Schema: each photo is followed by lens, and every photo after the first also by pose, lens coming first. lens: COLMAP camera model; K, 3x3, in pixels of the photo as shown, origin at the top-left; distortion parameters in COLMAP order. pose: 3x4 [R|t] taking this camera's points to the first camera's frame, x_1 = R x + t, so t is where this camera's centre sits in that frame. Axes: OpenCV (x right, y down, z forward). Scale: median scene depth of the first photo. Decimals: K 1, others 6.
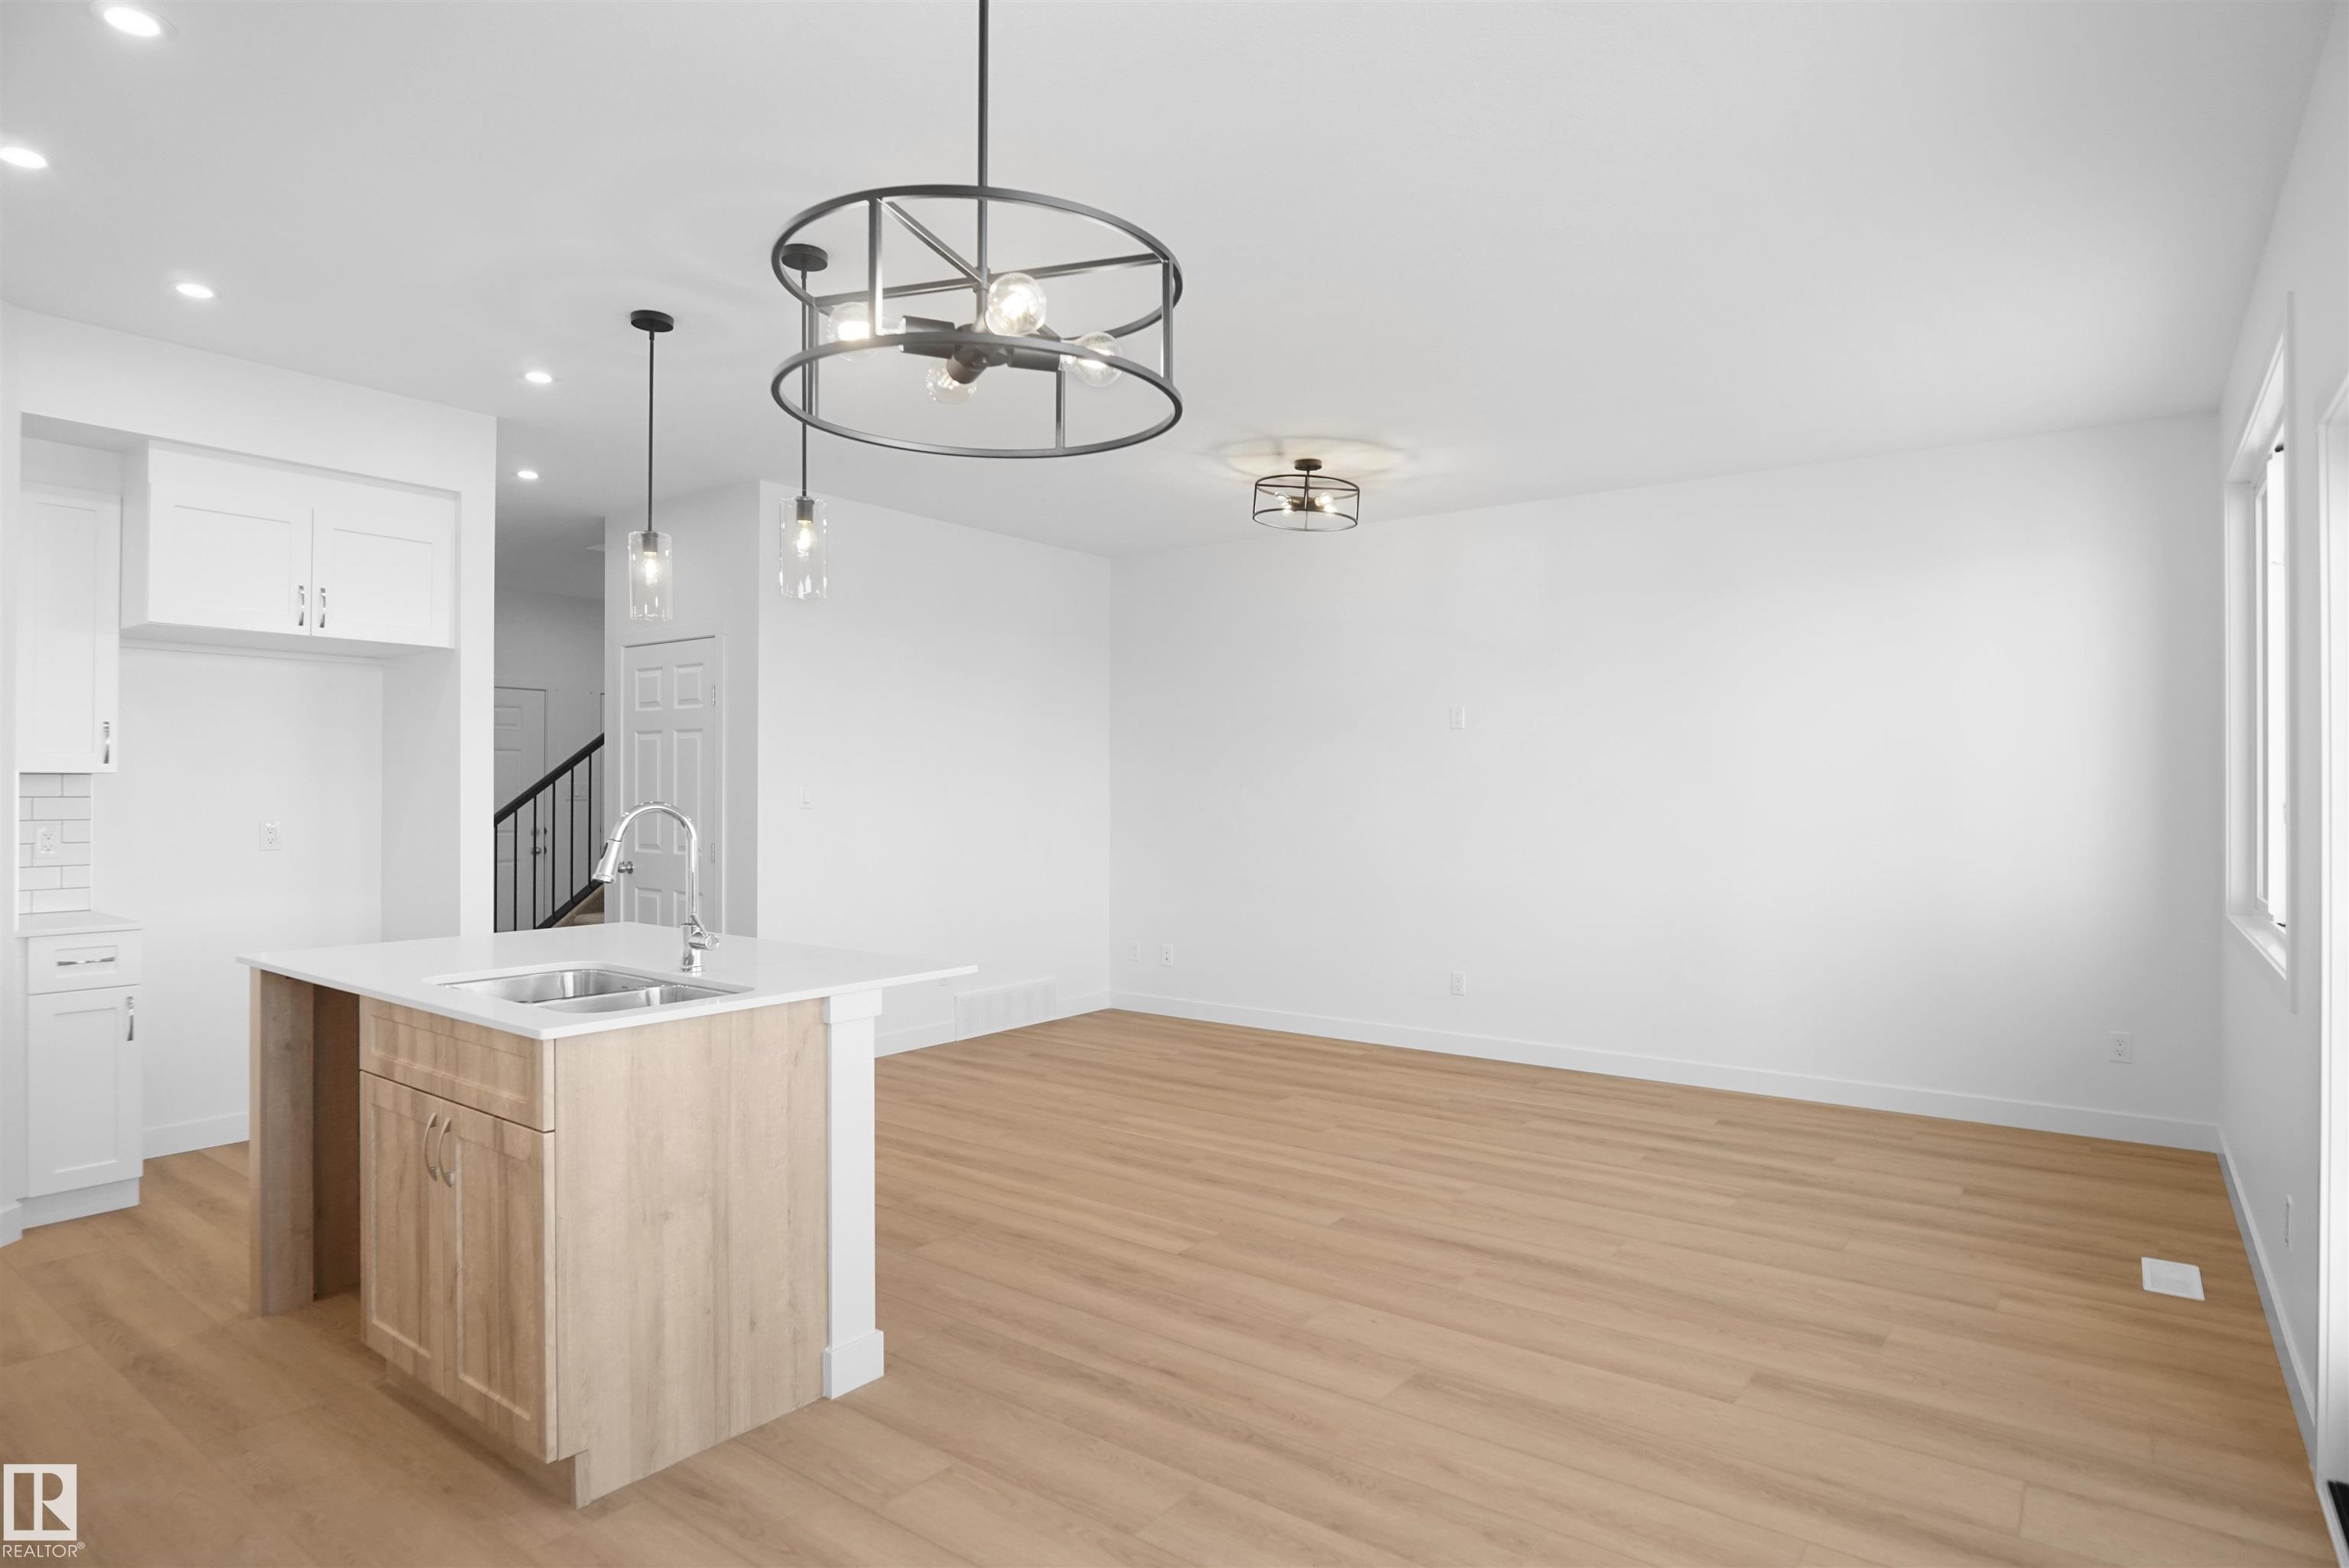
lens RADIAL K [[1297.7, 0, 1218.2], [0, 1297.7, 783.5], [0, 0, 1]] dist [-0.024521, 0.001050]
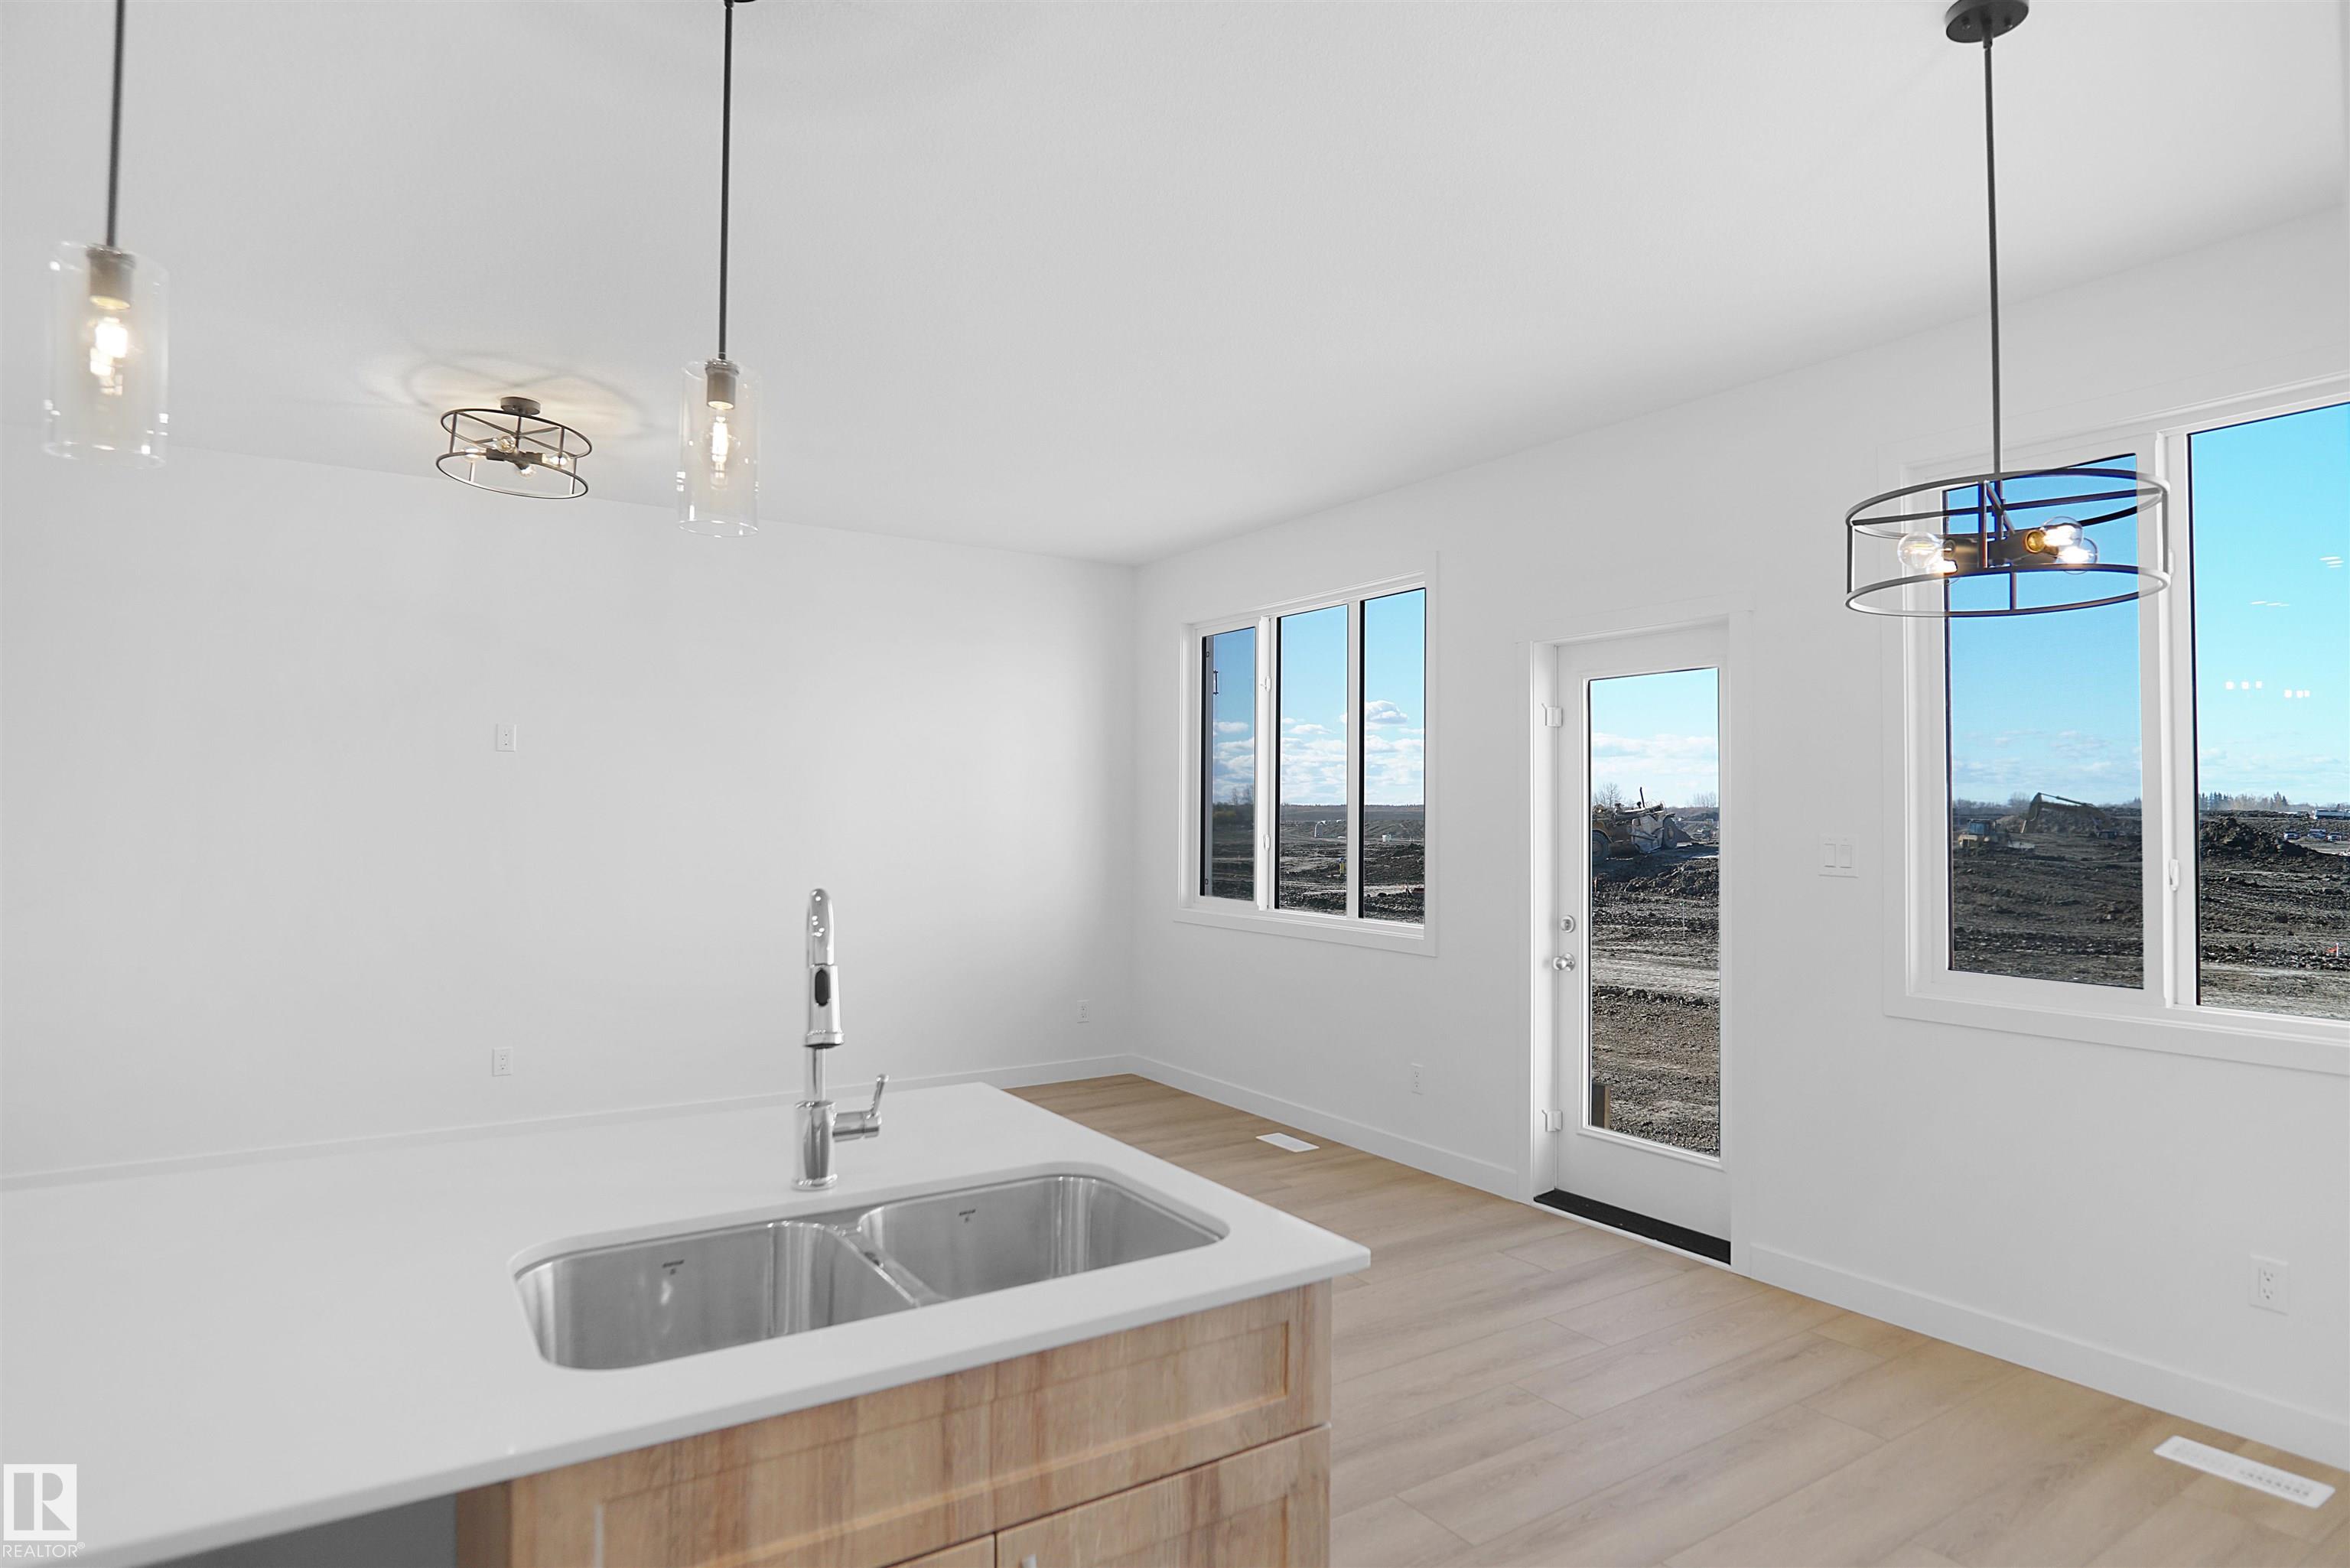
lens RADIAL K [[1268.3, 0, 1206.6], [0, 1268.3, 791.3], [0, 0, 1]] dist [-0.036256, 0.012940]
pose [[0.345795, 0.018071, 0.938136, -0.677247], [-0.012005, 0.999818, -0.014834, -0.016016], [-0.938233, -0.006132, 0.345949, 0.508859]]
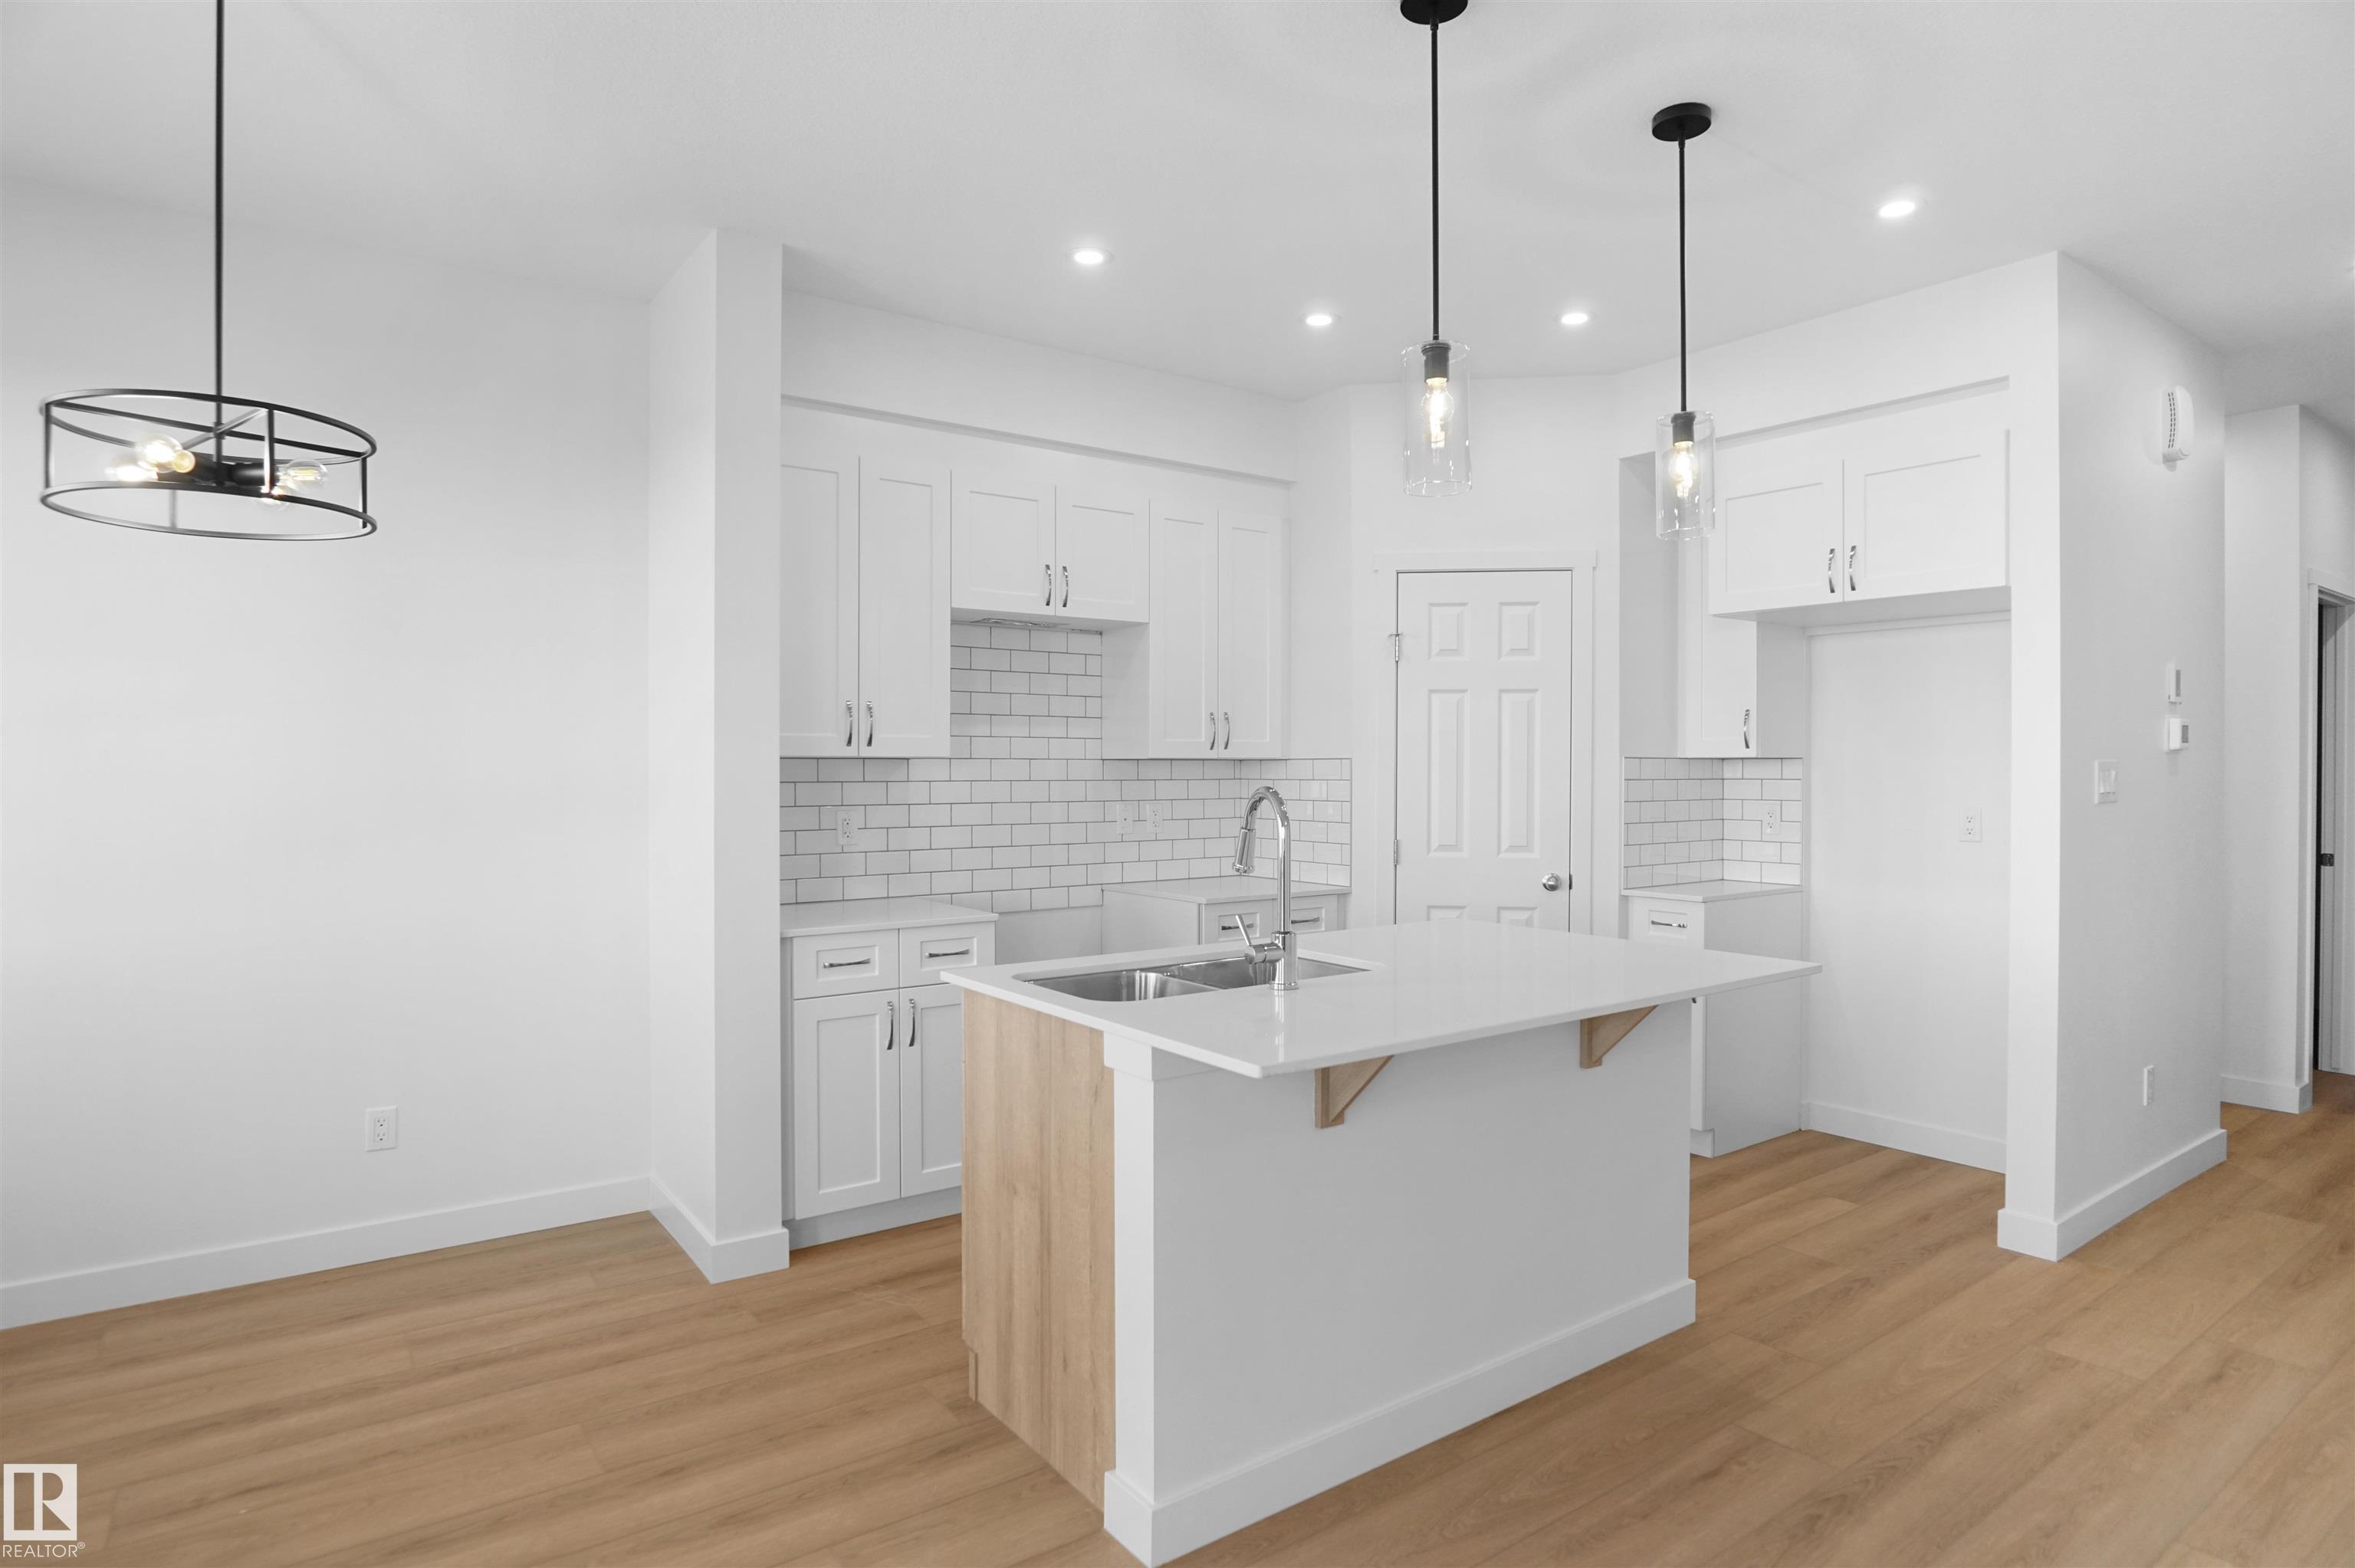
lens RADIAL K [[1265.1, 0, 1171.0], [0, 1265.1, 781.3], [0, 0, 1]] dist [-0.033668, 0.007528]
pose [[-0.326182, 0.006693, -0.945283, 0.307999], [0.002817, 0.999977, 0.006108, 0.004227], [0.945303, -0.000670, -0.326194, 0.940619]]
